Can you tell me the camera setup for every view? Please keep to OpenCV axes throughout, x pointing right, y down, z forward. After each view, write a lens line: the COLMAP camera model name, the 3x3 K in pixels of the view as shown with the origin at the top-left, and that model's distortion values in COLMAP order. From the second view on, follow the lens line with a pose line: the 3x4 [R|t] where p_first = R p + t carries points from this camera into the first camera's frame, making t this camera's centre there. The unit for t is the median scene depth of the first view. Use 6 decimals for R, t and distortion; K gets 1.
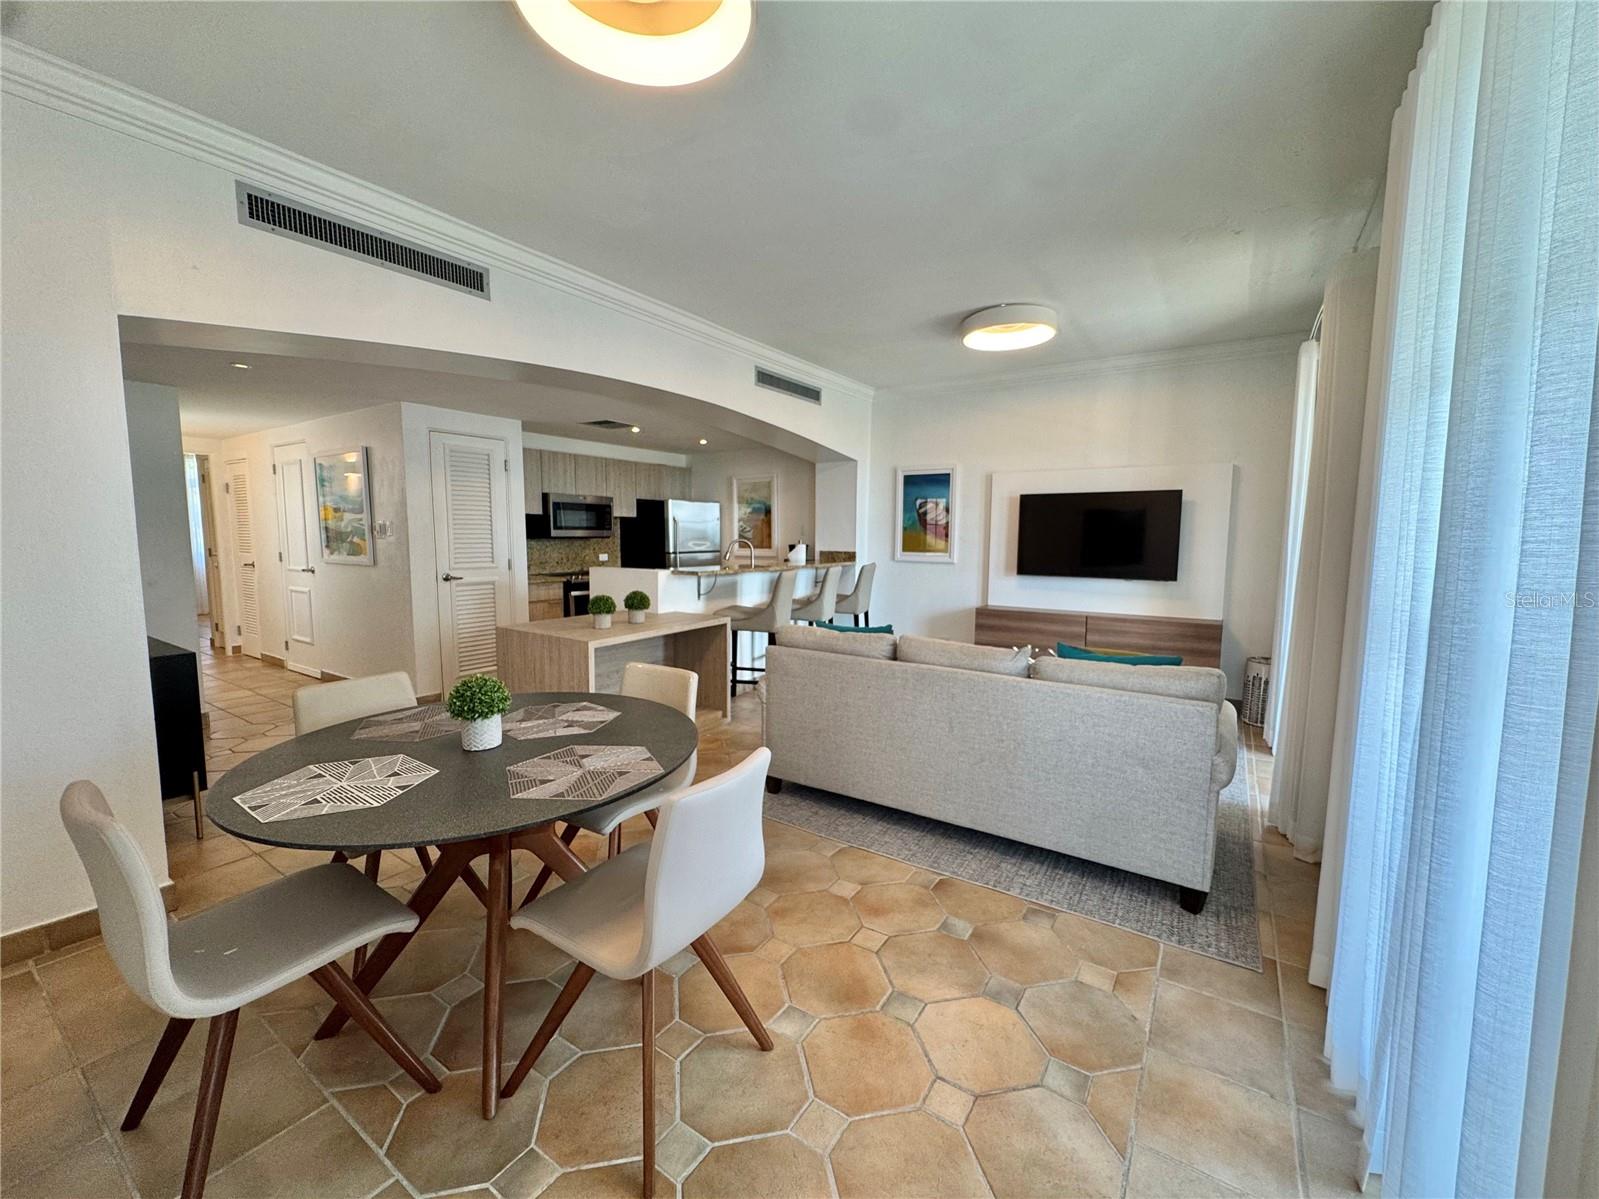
lens RADIAL K [[637.9, 0, 799.5], [0, 637.9, 599.5], [0, 0, 1]] dist [-0.001872, -0.000275]
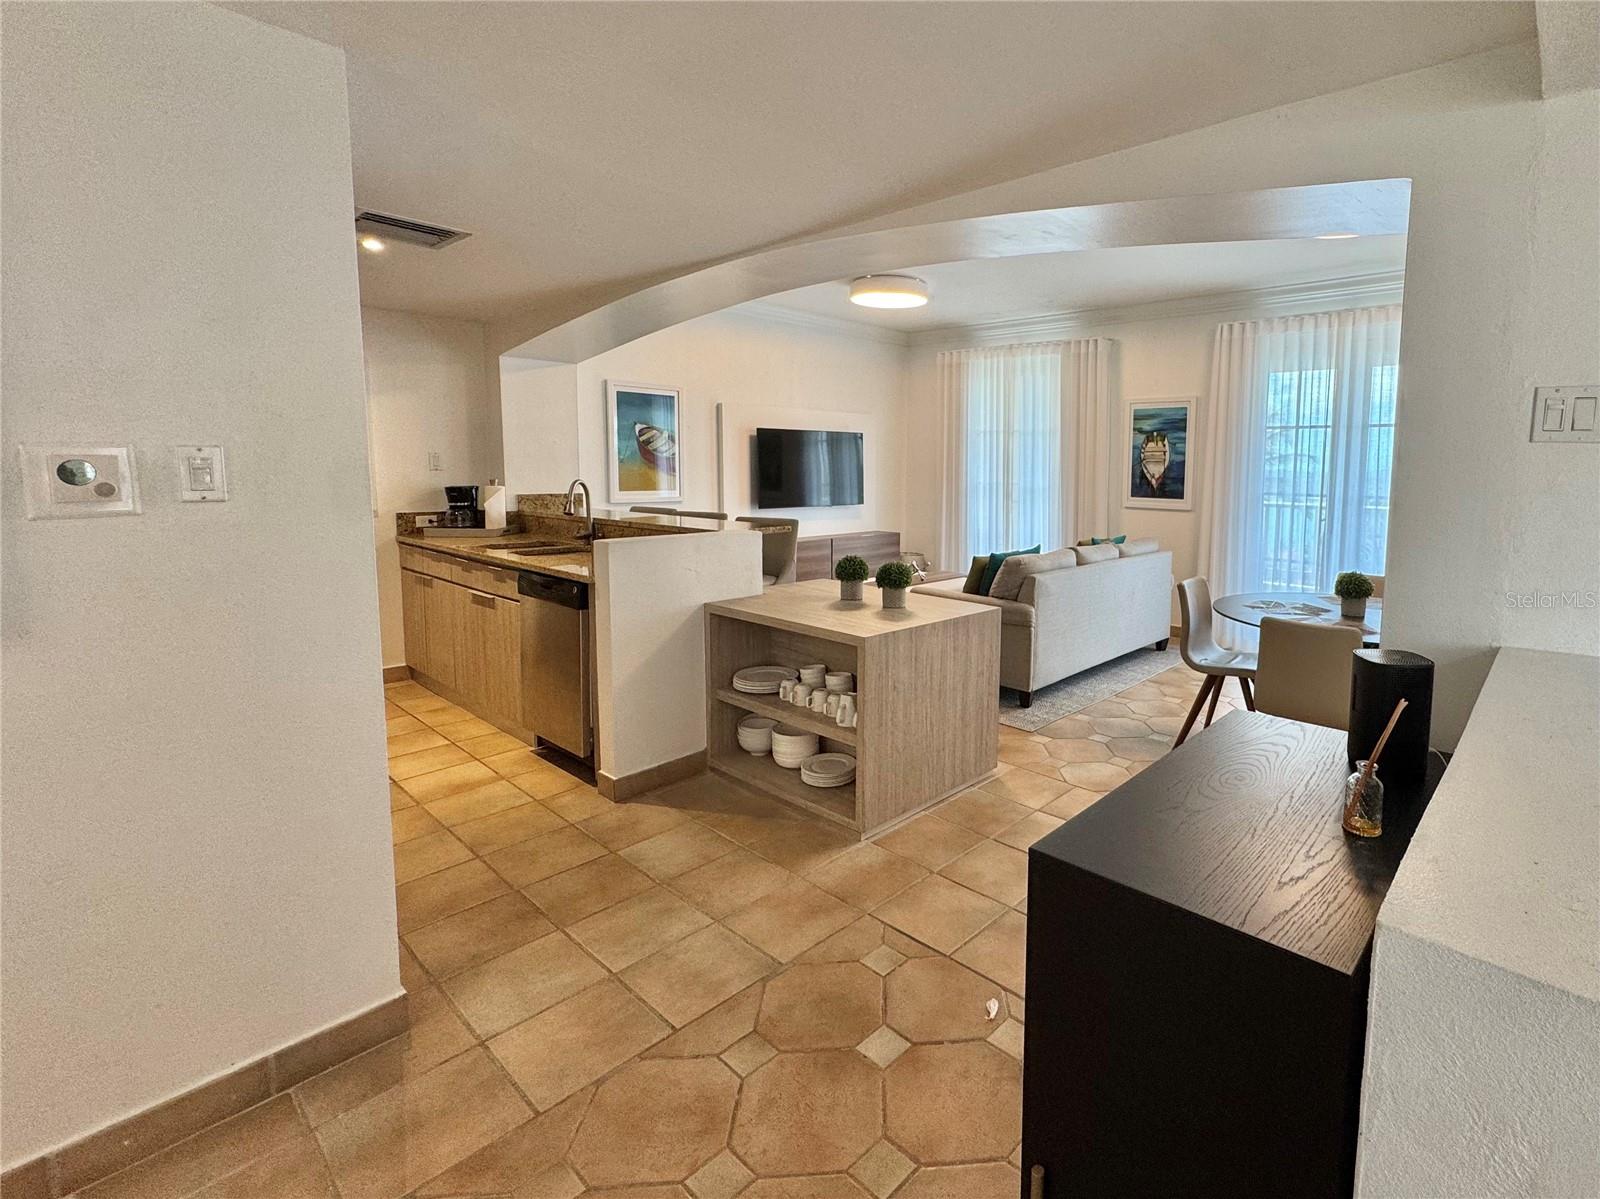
lens RADIAL K [[757.1, 0, 955.9], [0, 757.1, 537.5], [0, 0, 1]] dist [-0.003084, -0.000283]
pose [[0.101892, -0.100282, 0.989728, -0.732479], [0.094005, 0.991425, 0.090776, -0.066672], [-0.990344, 0.083790, 0.110445, 0.524479]]
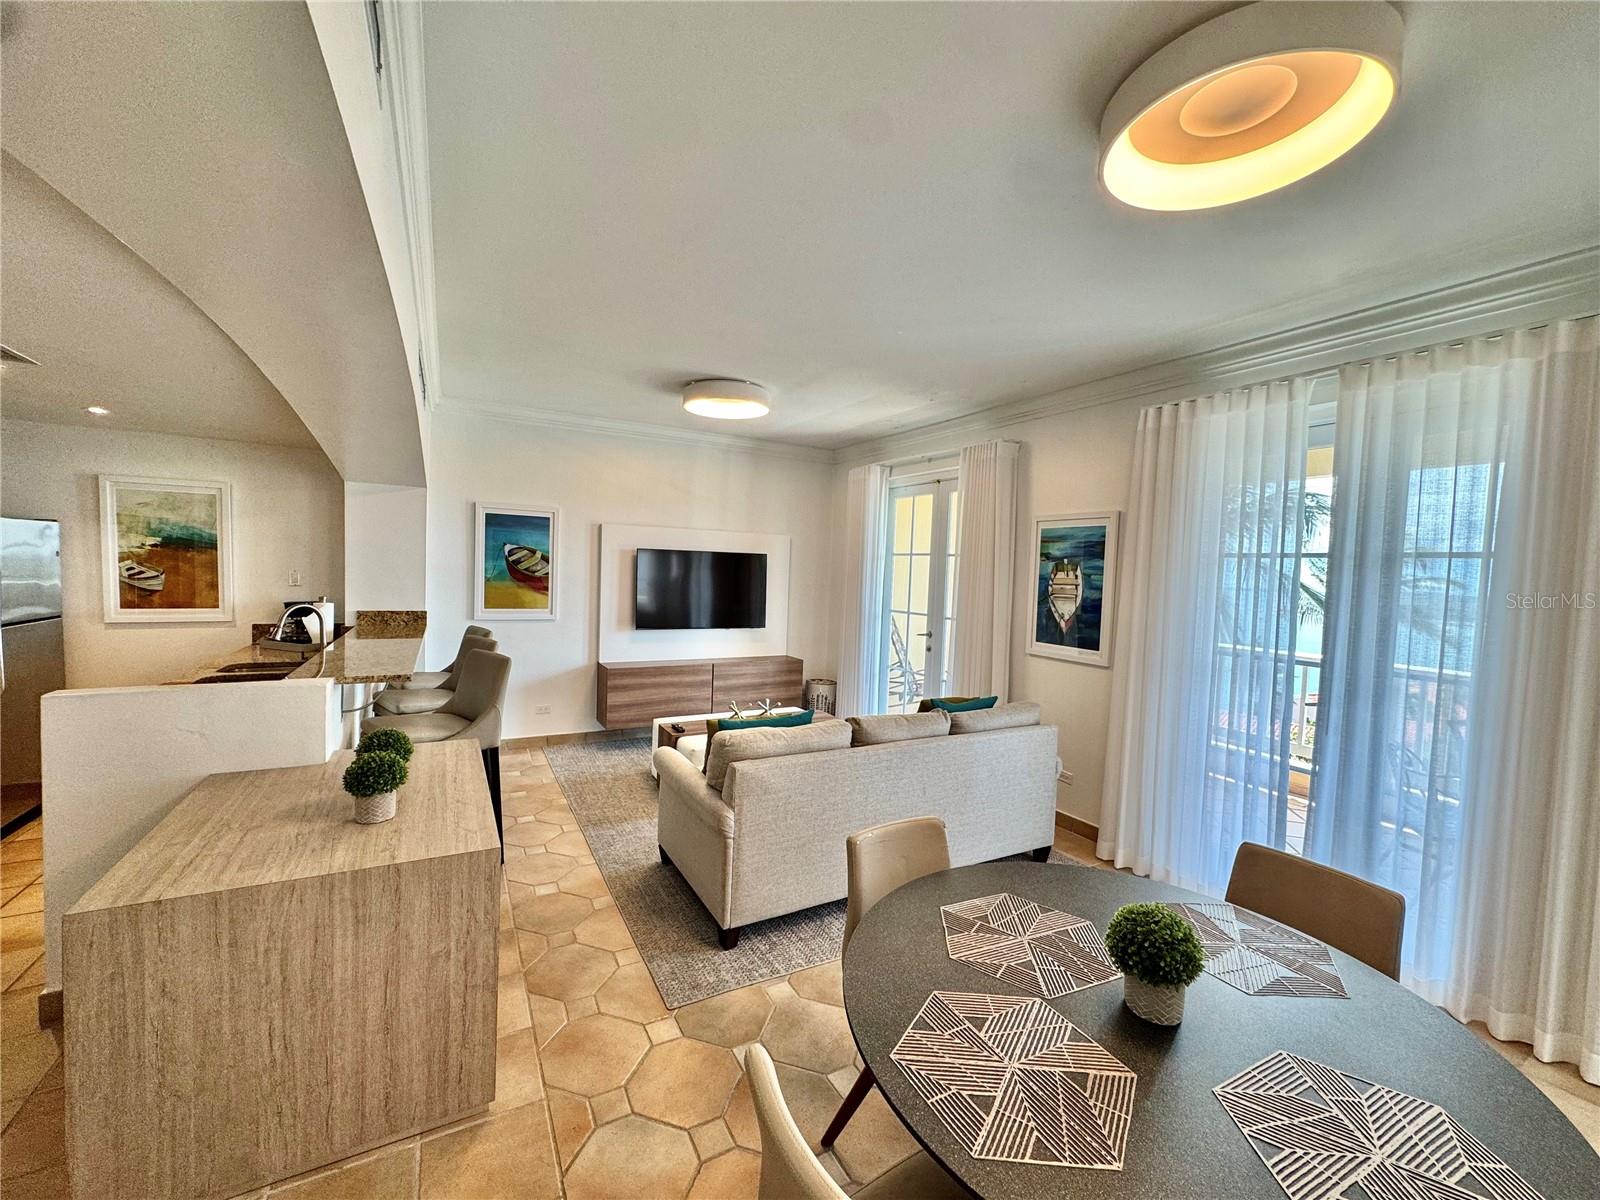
lens RADIAL K [[635.7, 0, 800.0], [0, 635.7, 600.0], [0, 0, 1]] dist [-0.001236, -0.000522]
pose [[0.463955, -0.033792, 0.885214, -0.372680], [0.061734, 0.998076, 0.005744, -0.068199], [-0.883705, 0.051983, 0.465148, 0.294427]]
